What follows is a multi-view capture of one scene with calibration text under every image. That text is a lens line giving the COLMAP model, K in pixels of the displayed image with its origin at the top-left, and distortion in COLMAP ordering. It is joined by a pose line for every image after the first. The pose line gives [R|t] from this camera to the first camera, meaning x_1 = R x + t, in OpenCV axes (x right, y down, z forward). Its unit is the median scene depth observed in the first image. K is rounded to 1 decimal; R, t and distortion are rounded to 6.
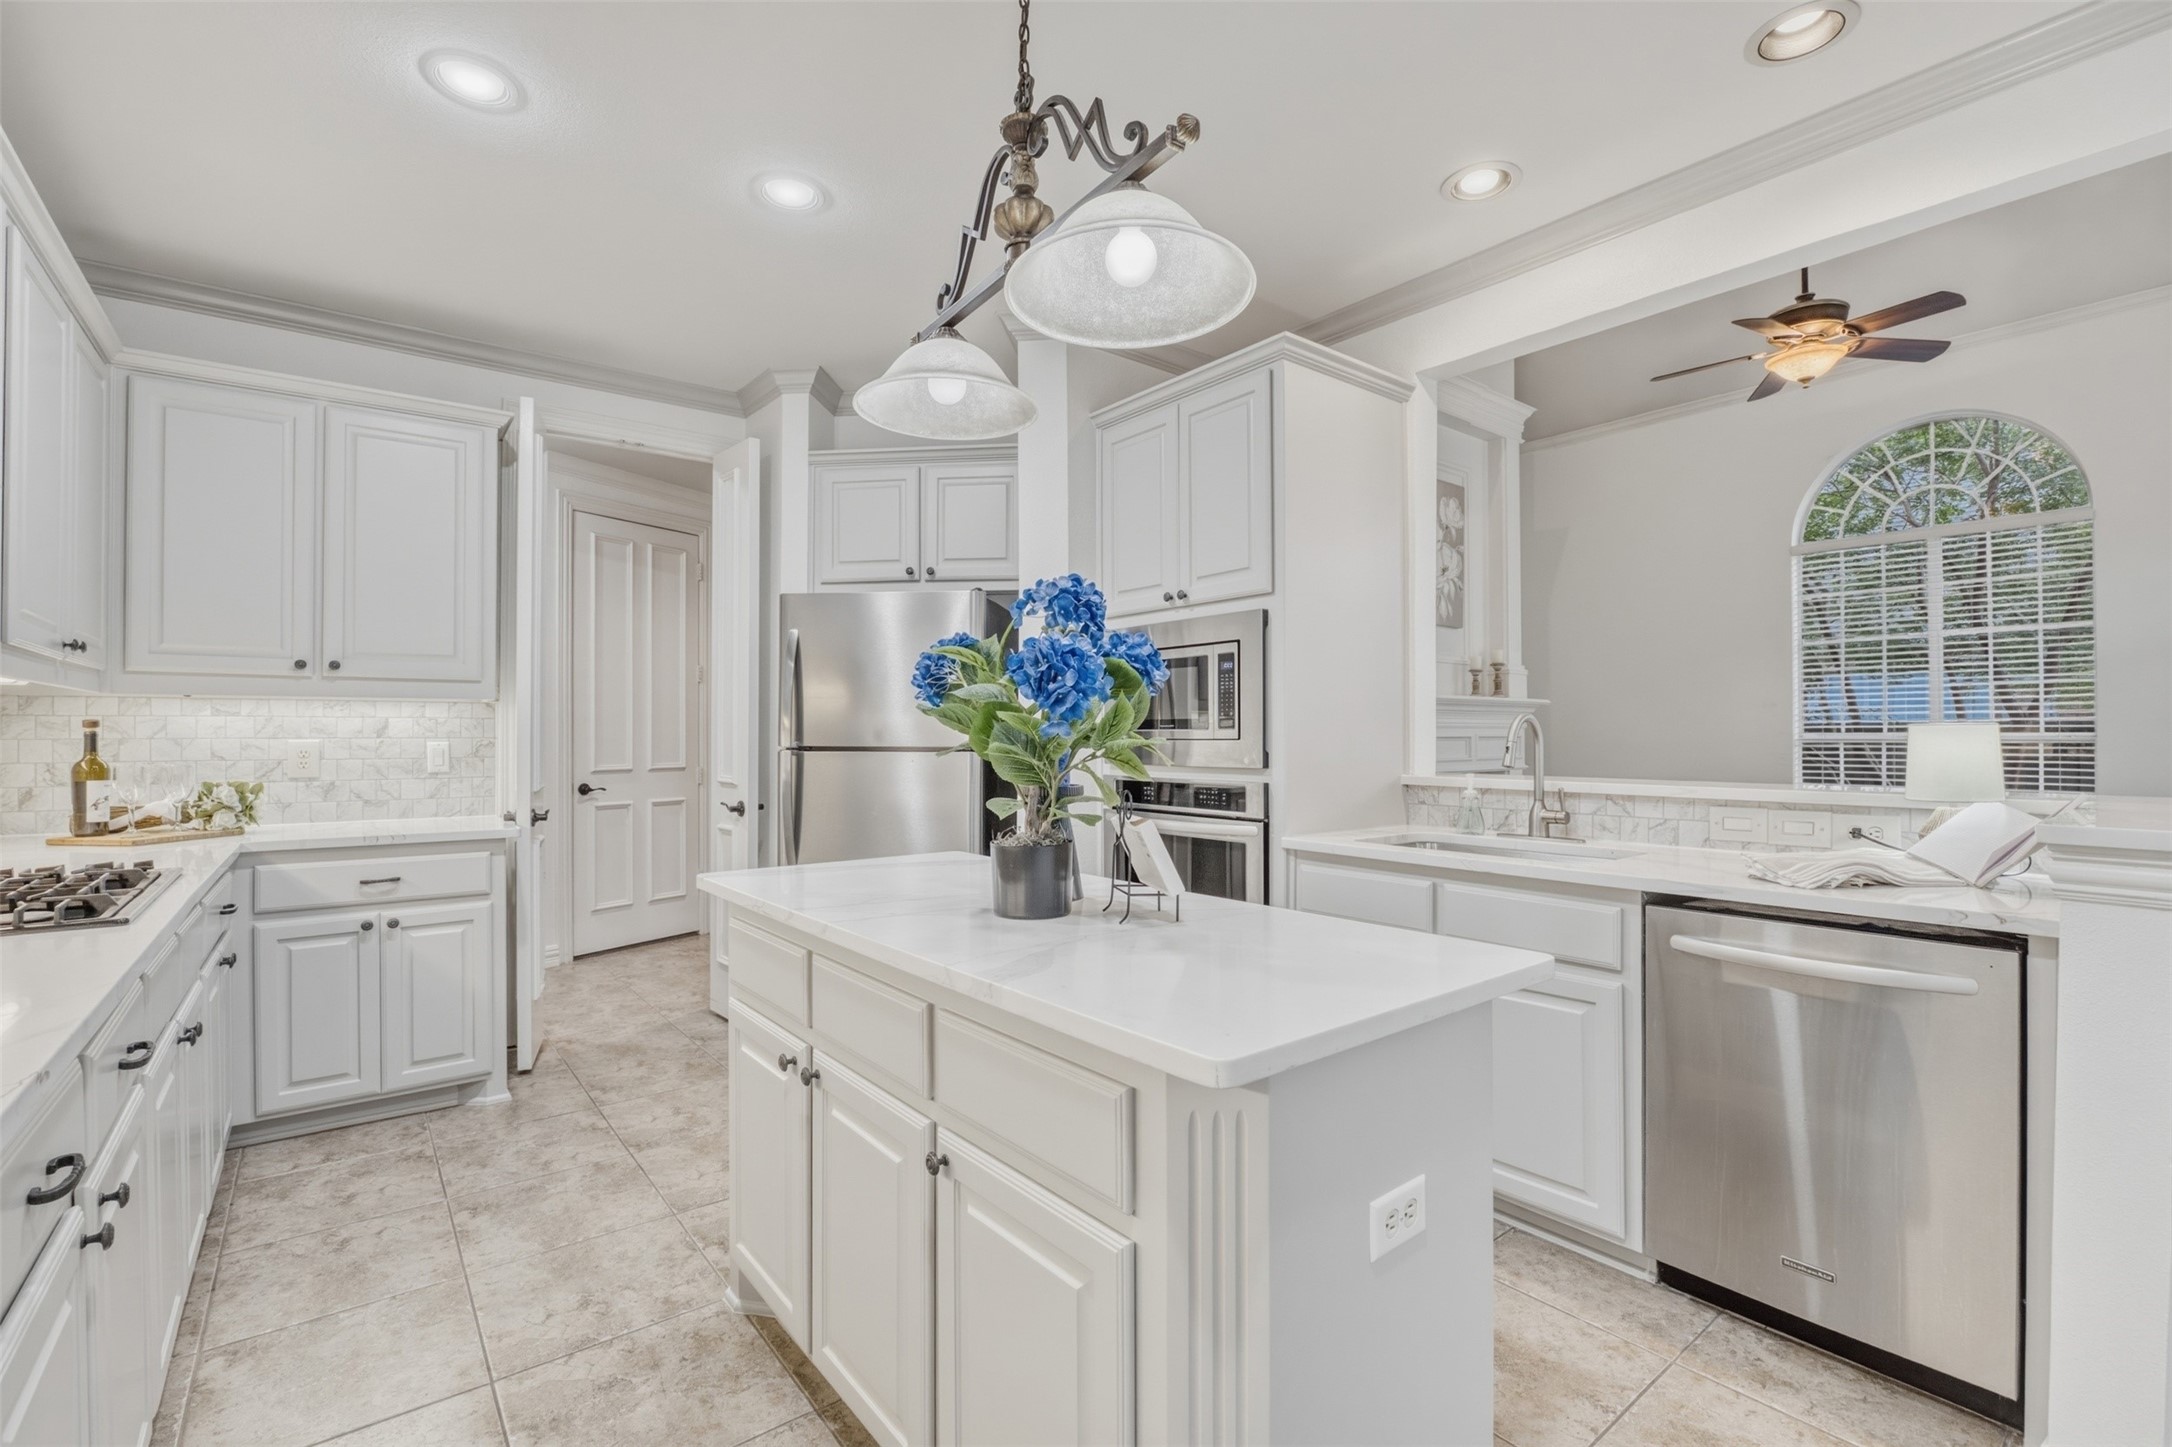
lens RADIAL K [[961.4, 0, 1091.6], [0, 961.4, 719.9], [0, 0, 1]] dist [-0.014276, -0.000001]
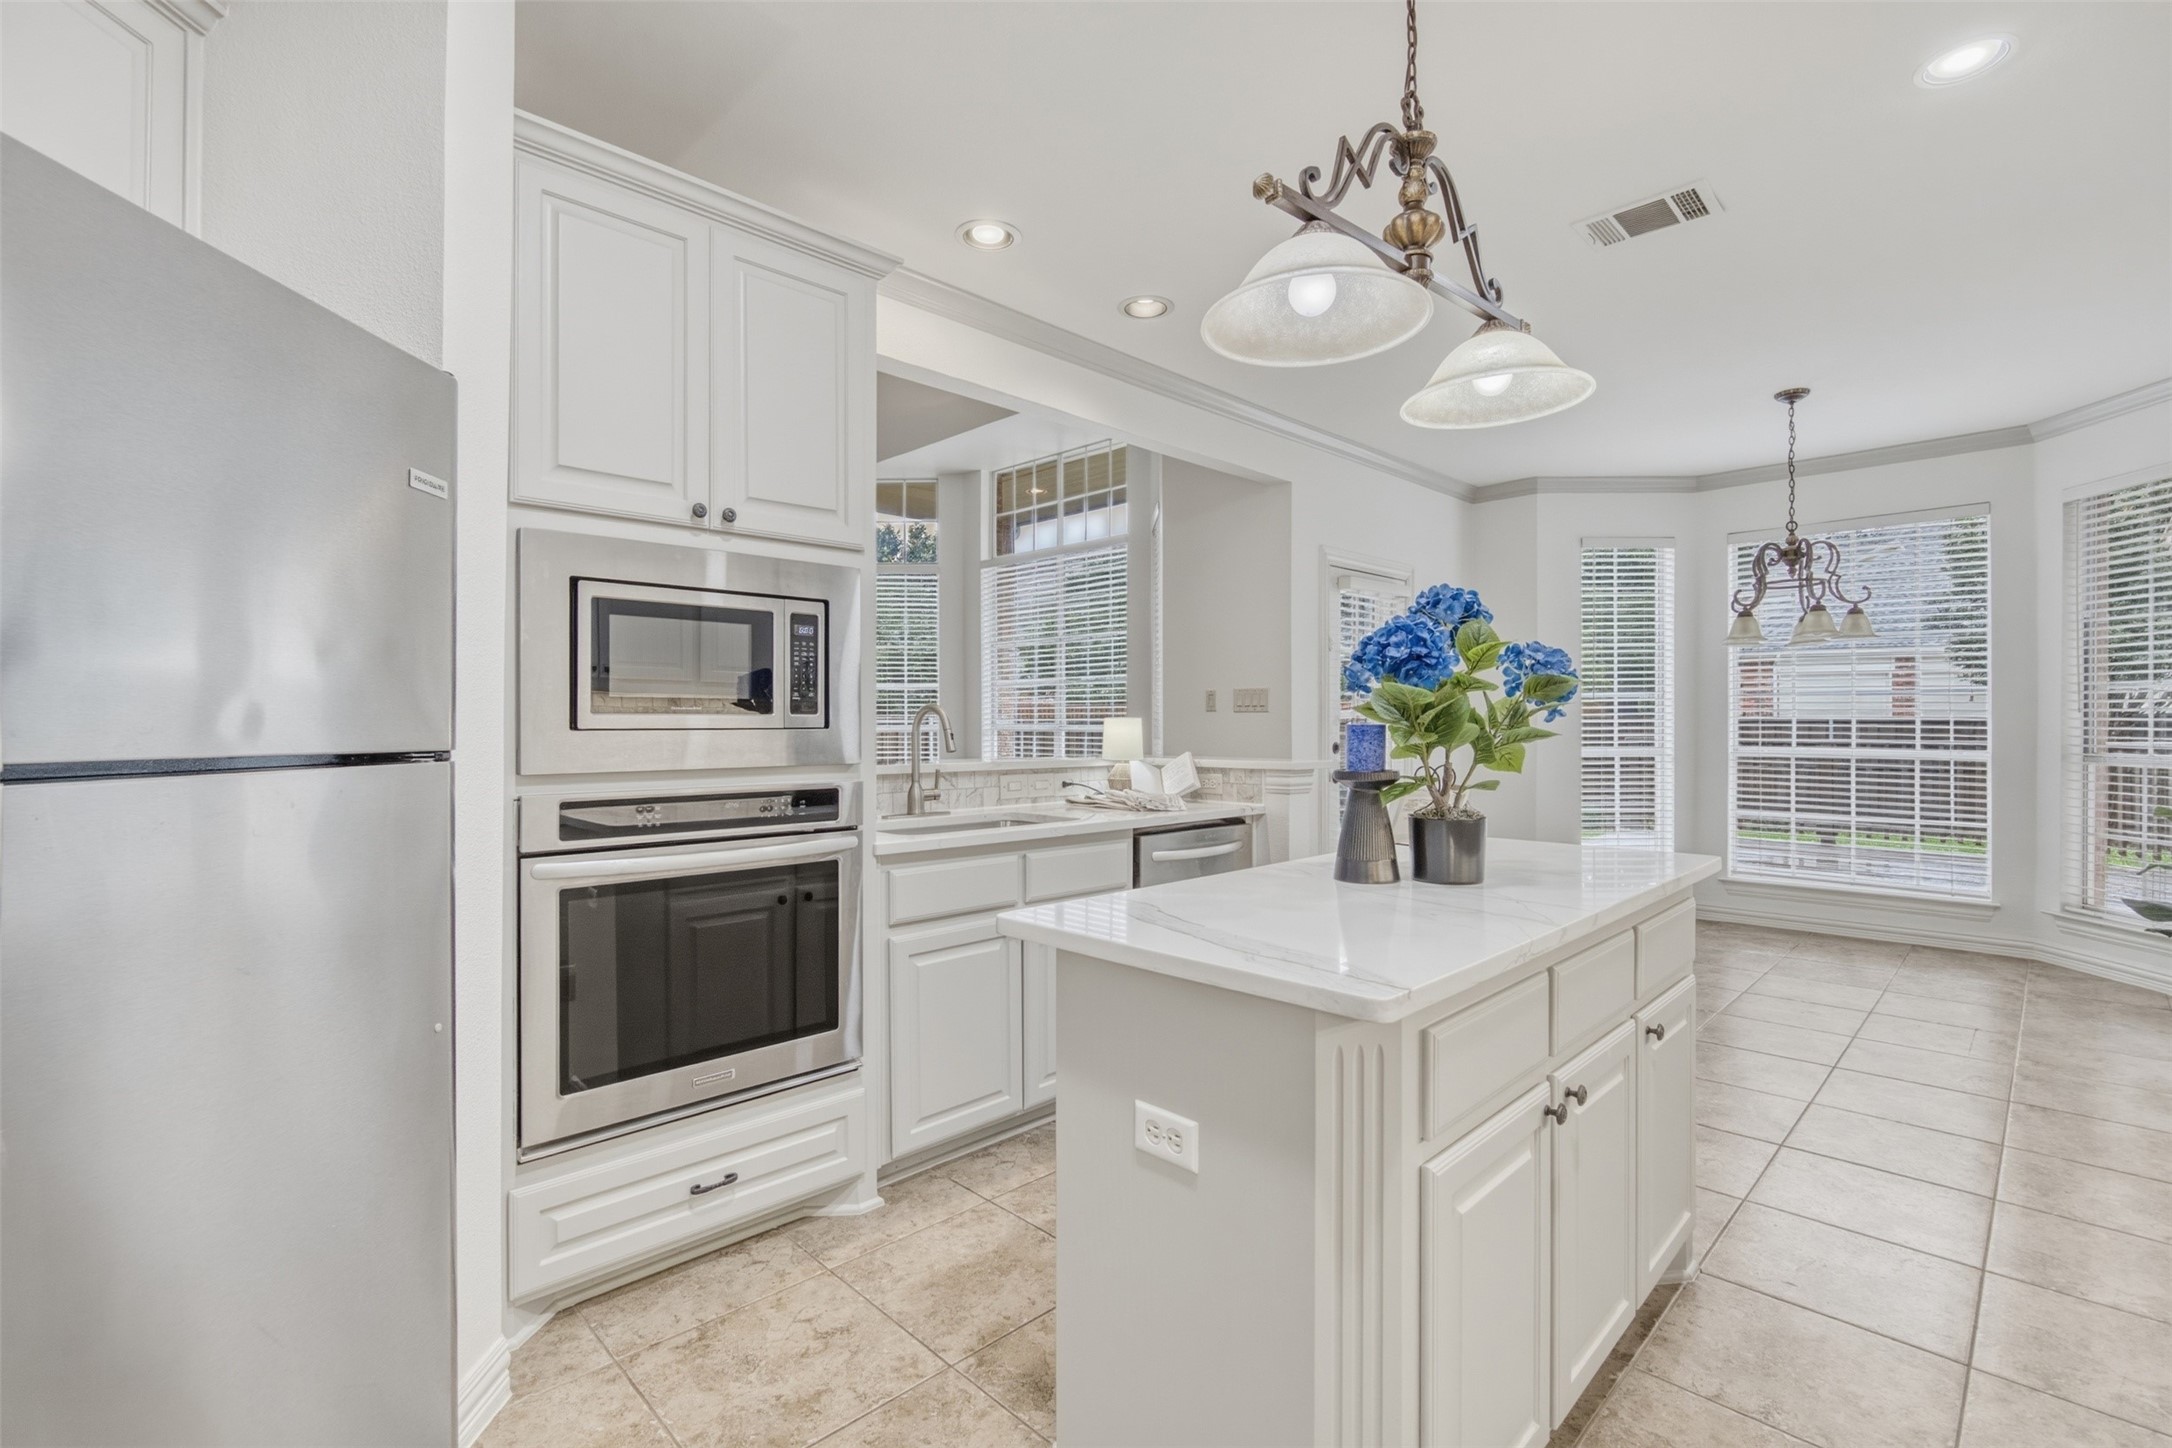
lens RADIAL K [[982.8, 0, 1086.0], [0, 982.8, 724.0], [0, 0, 1]] dist [-0.002739, -0.000329]
pose [[-0.109817, 0.002154, 0.993950, -0.675668], [-0.013754, 0.999899, -0.003687, 0.017201], [-0.993857, -0.014076, -0.109776, 0.899744]]
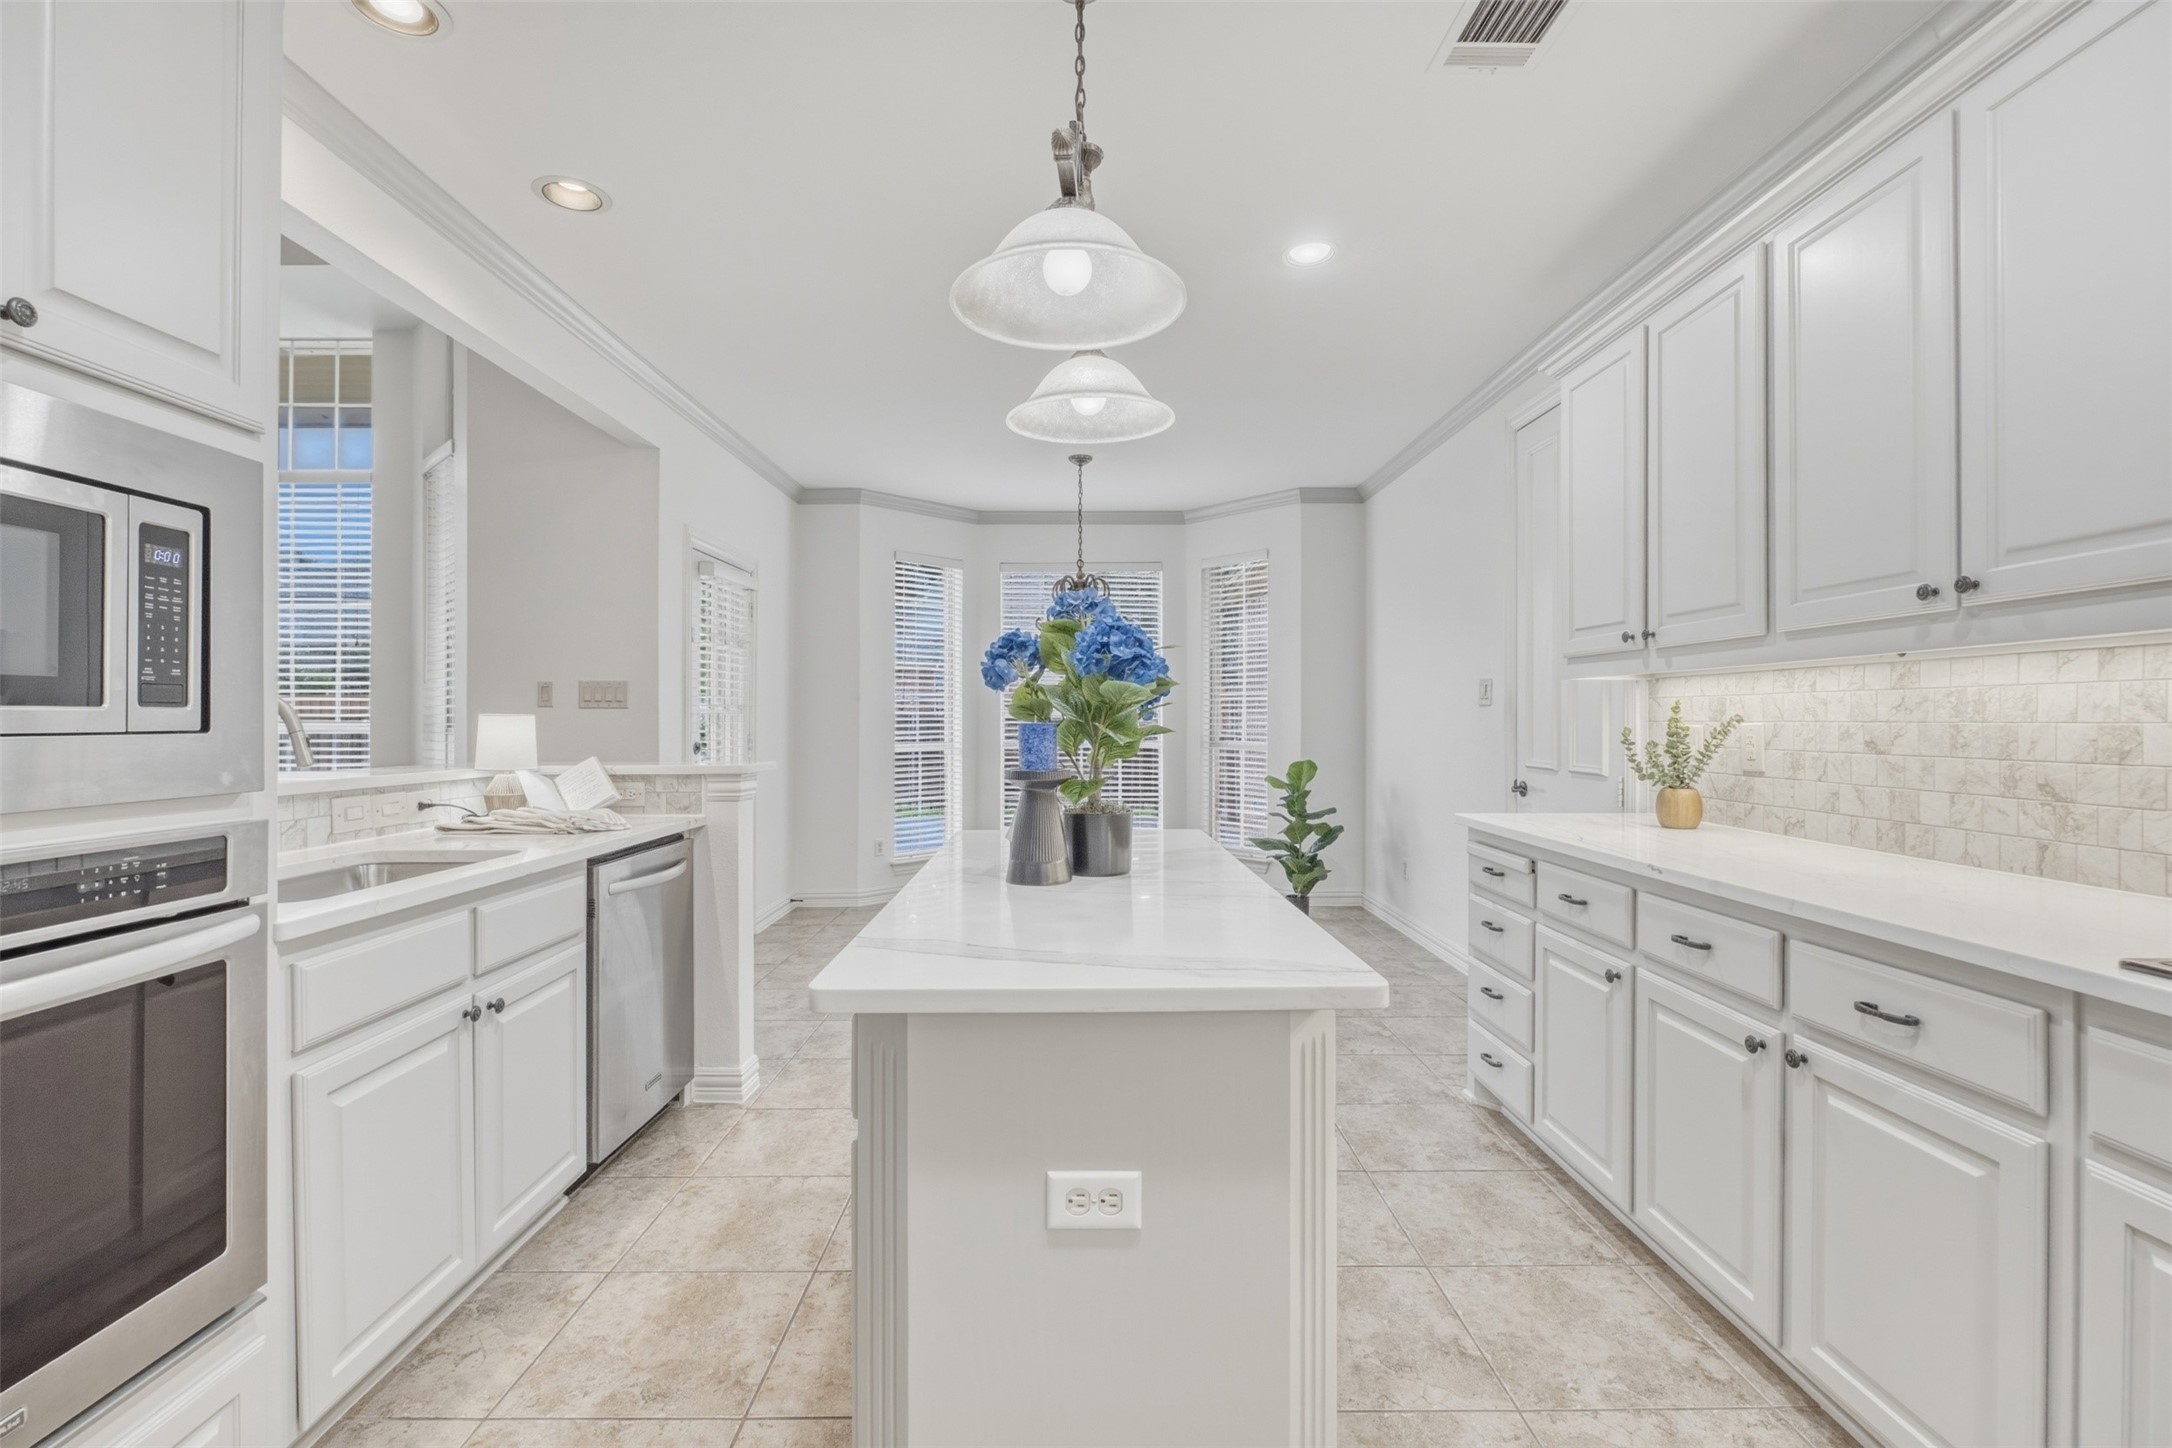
lens RADIAL K [[974.8, 0, 1095.0], [0, 974.8, 715.2], [0, 0, 1]] dist [-0.004102, -0.000499]
pose [[-0.792008, 0.006496, 0.610476, -0.457818], [-0.005796, 0.999818, -0.018159, 0.018837], [-0.610483, -0.017920, -0.791826, 1.130977]]
